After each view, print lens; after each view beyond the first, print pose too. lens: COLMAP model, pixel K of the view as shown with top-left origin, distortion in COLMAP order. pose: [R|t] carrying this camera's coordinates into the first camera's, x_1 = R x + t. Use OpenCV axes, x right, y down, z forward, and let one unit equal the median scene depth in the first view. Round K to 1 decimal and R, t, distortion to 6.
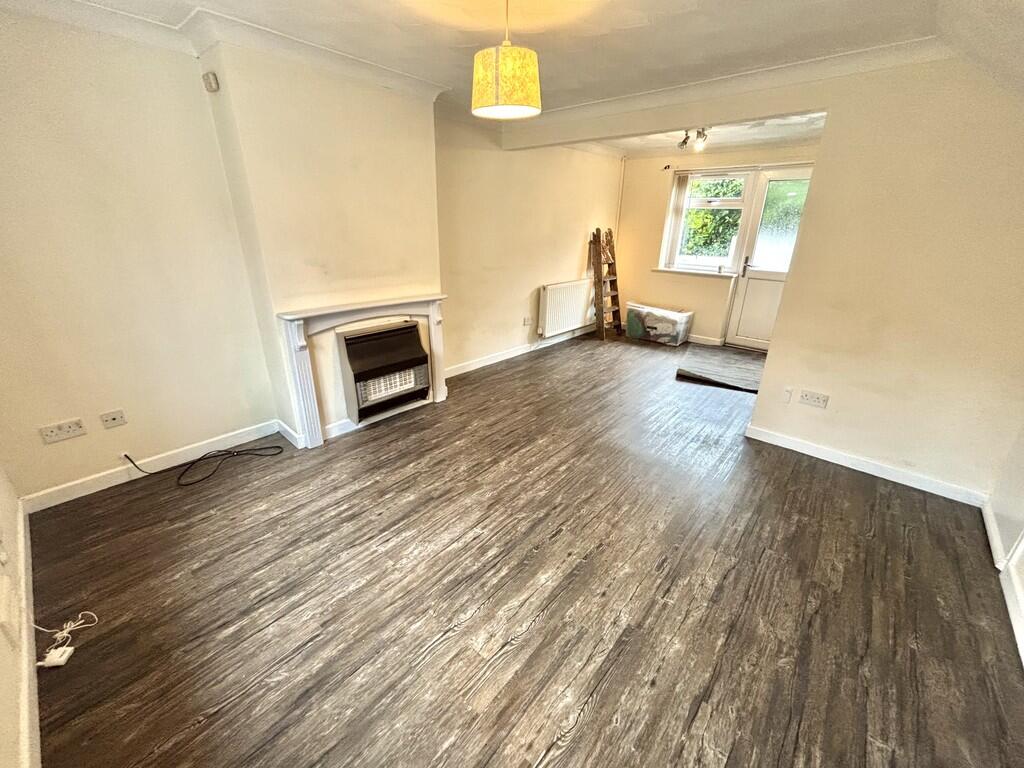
lens RADIAL K [[409.5, 0, 512.0], [0, 409.5, 384.0], [0, 0, 1]] dist [-0.000625, -0.000478]
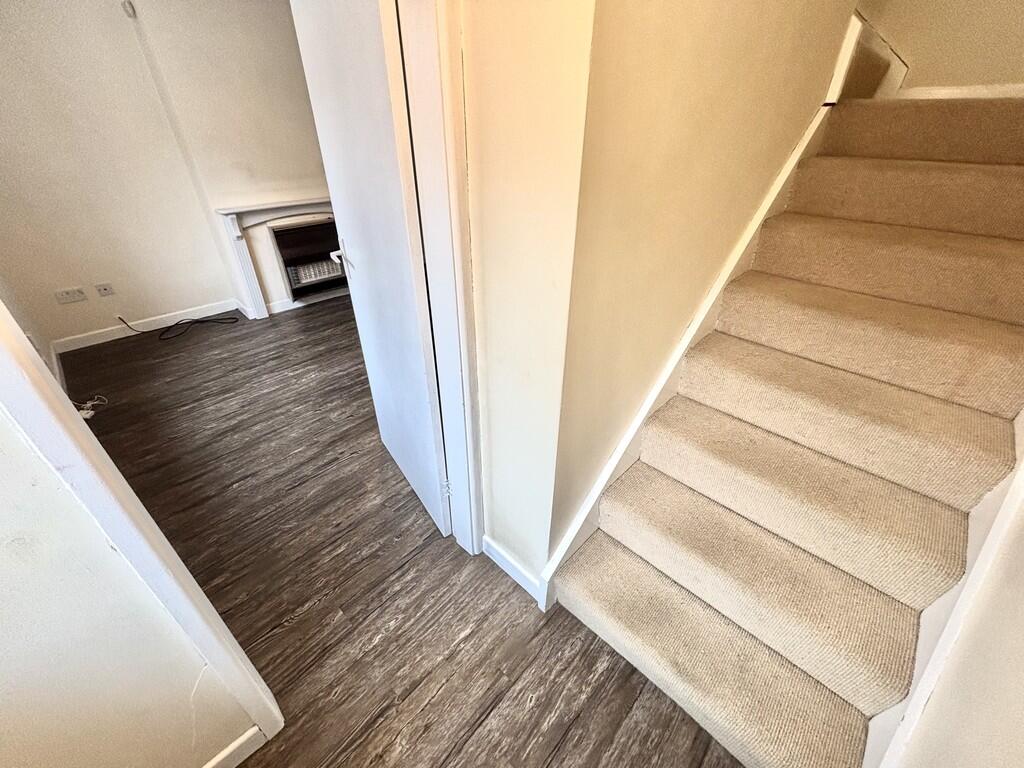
lens RADIAL K [[409.5, 0, 512.0], [0, 409.5, 384.0], [0, 0, 1]] dist [-0.000625, -0.000478]
pose [[0.999129, 0.011481, -0.040122, 0.468463], [-0.003630, 0.981679, 0.190510, 0.133458], [0.041574, -0.190198, 0.980865, -0.368527]]
